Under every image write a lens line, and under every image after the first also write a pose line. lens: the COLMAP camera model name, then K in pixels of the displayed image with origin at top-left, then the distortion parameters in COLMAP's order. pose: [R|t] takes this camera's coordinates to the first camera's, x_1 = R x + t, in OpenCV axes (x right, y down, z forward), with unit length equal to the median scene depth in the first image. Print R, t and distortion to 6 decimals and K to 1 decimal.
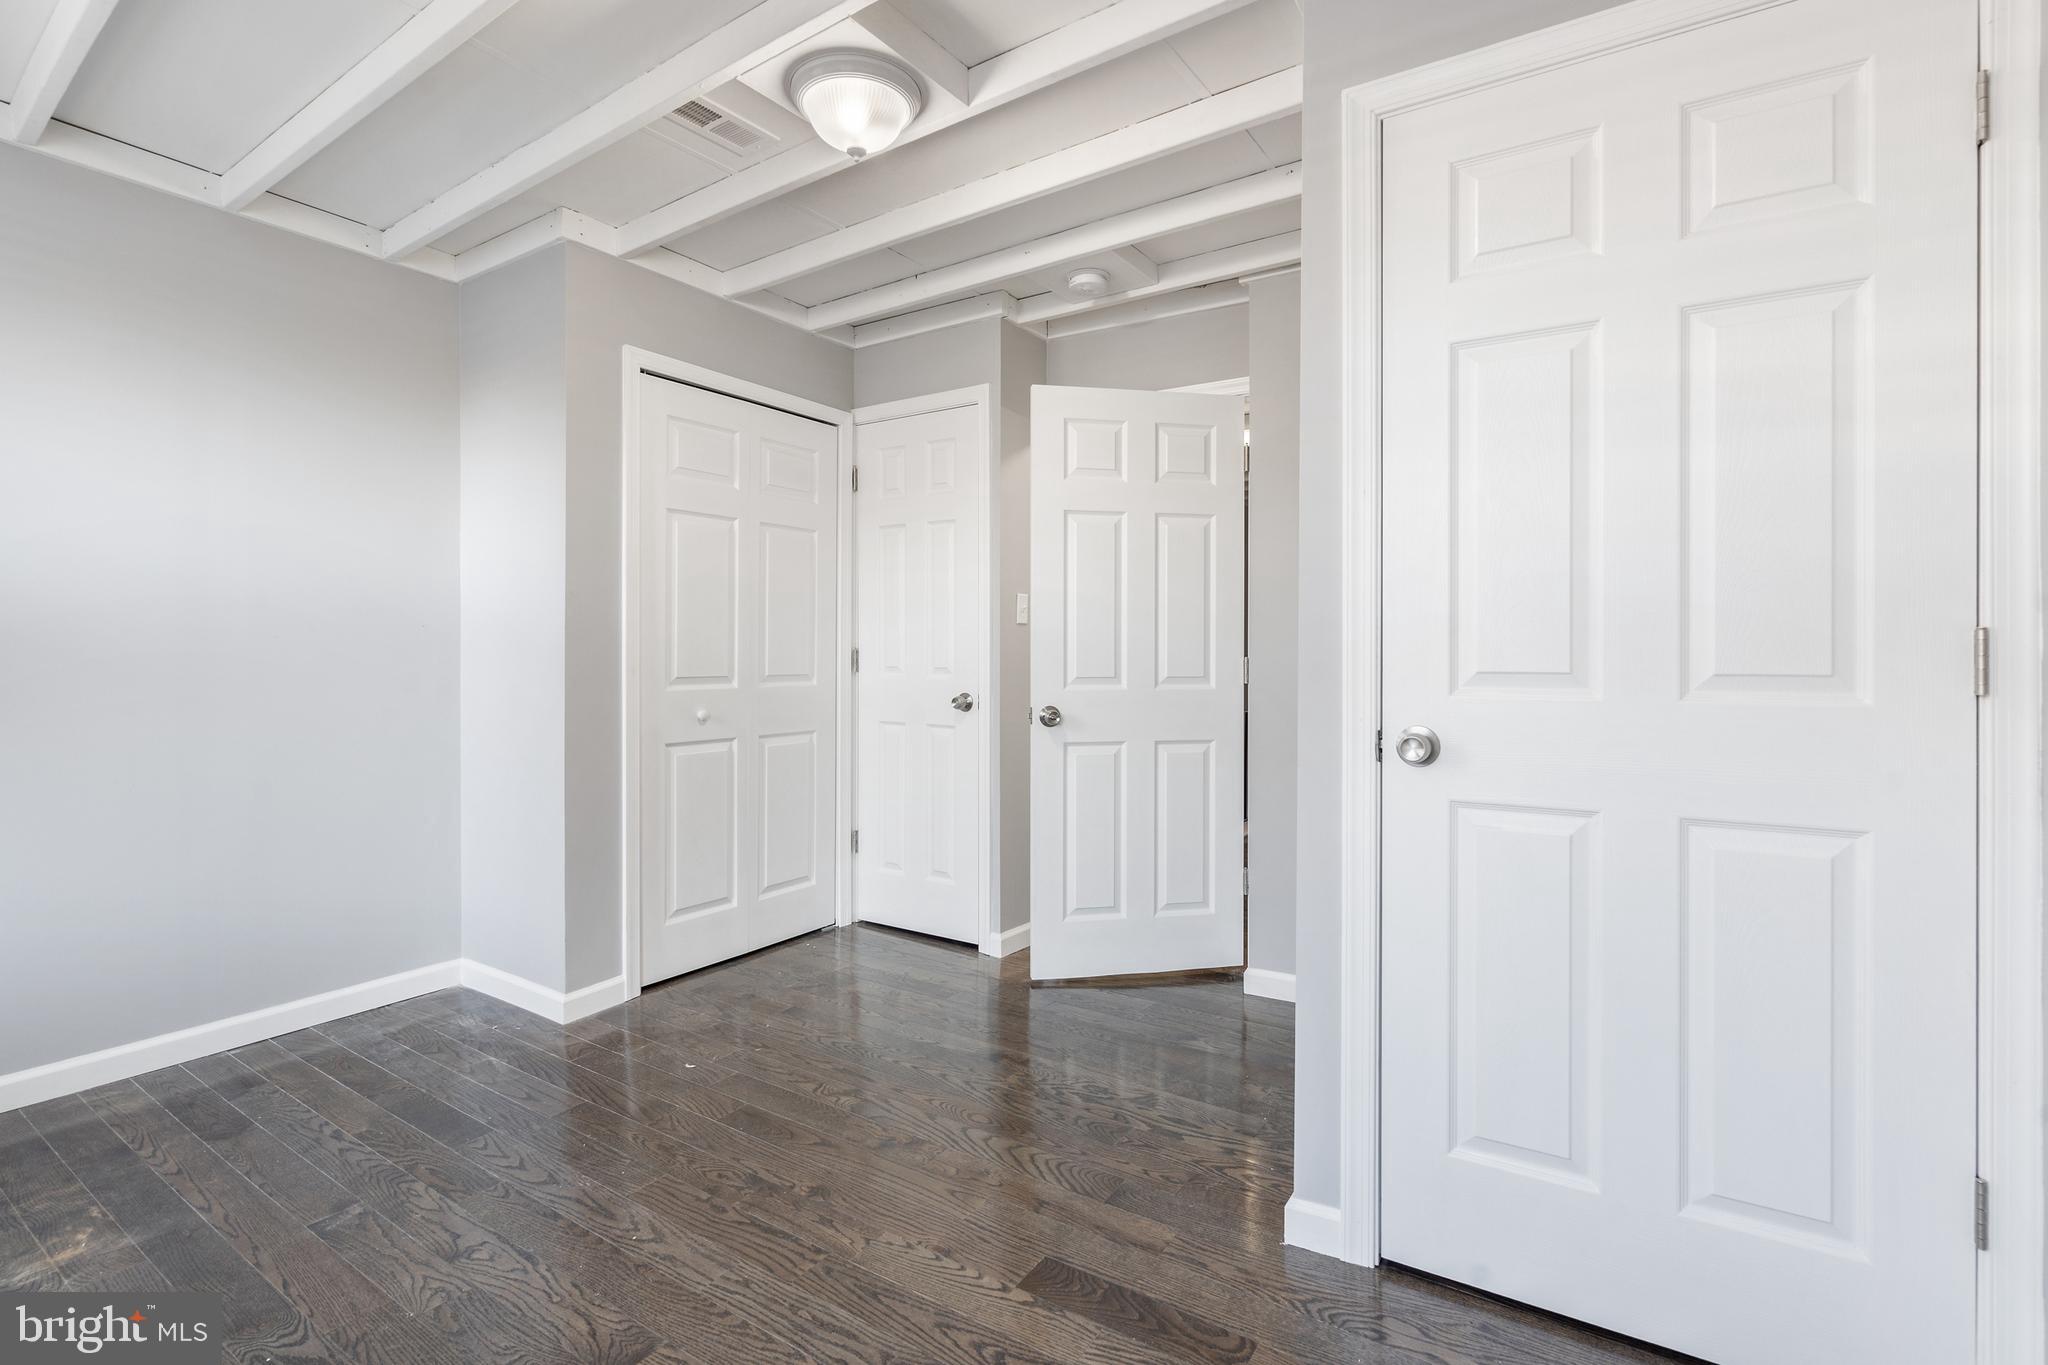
lens RADIAL K [[942.4, 0, 996.7], [0, 942.4, 654.3], [0, 0, 1]] dist [-0.002047, 0.001665]
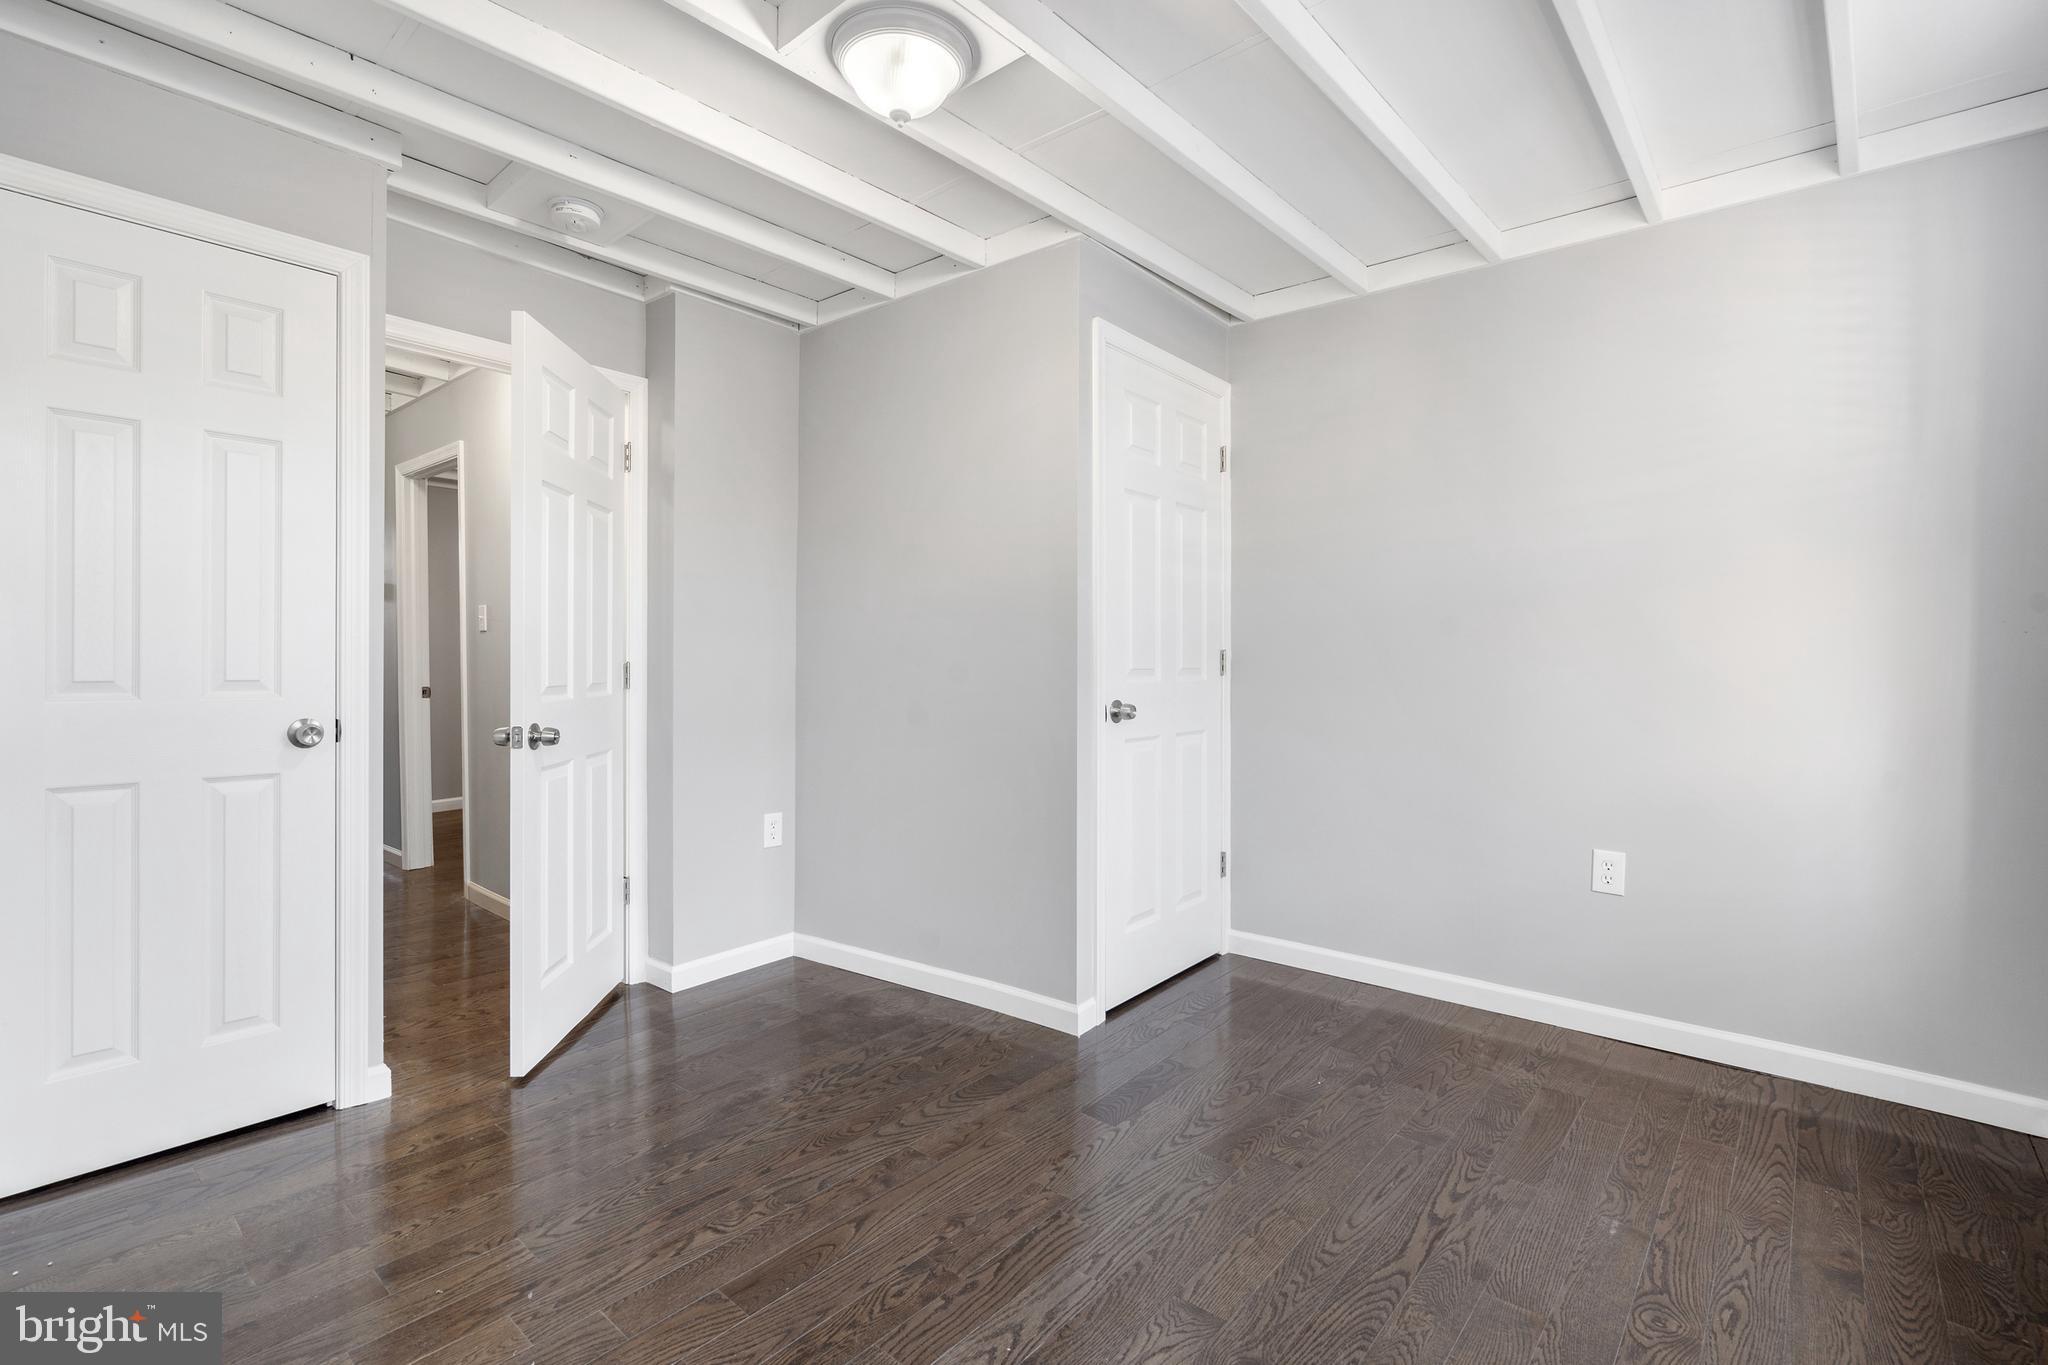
lens RADIAL K [[942.4, 0, 1021.2], [0, 942.4, 670.8], [0, 0, 1]] dist [-0.002047, 0.001665]
pose [[0.112710, -0.011119, 0.993566, -0.980419], [-0.001346, 0.999935, 0.011343, 0.000762], [-0.993627, -0.002616, 0.112687, 0.721318]]
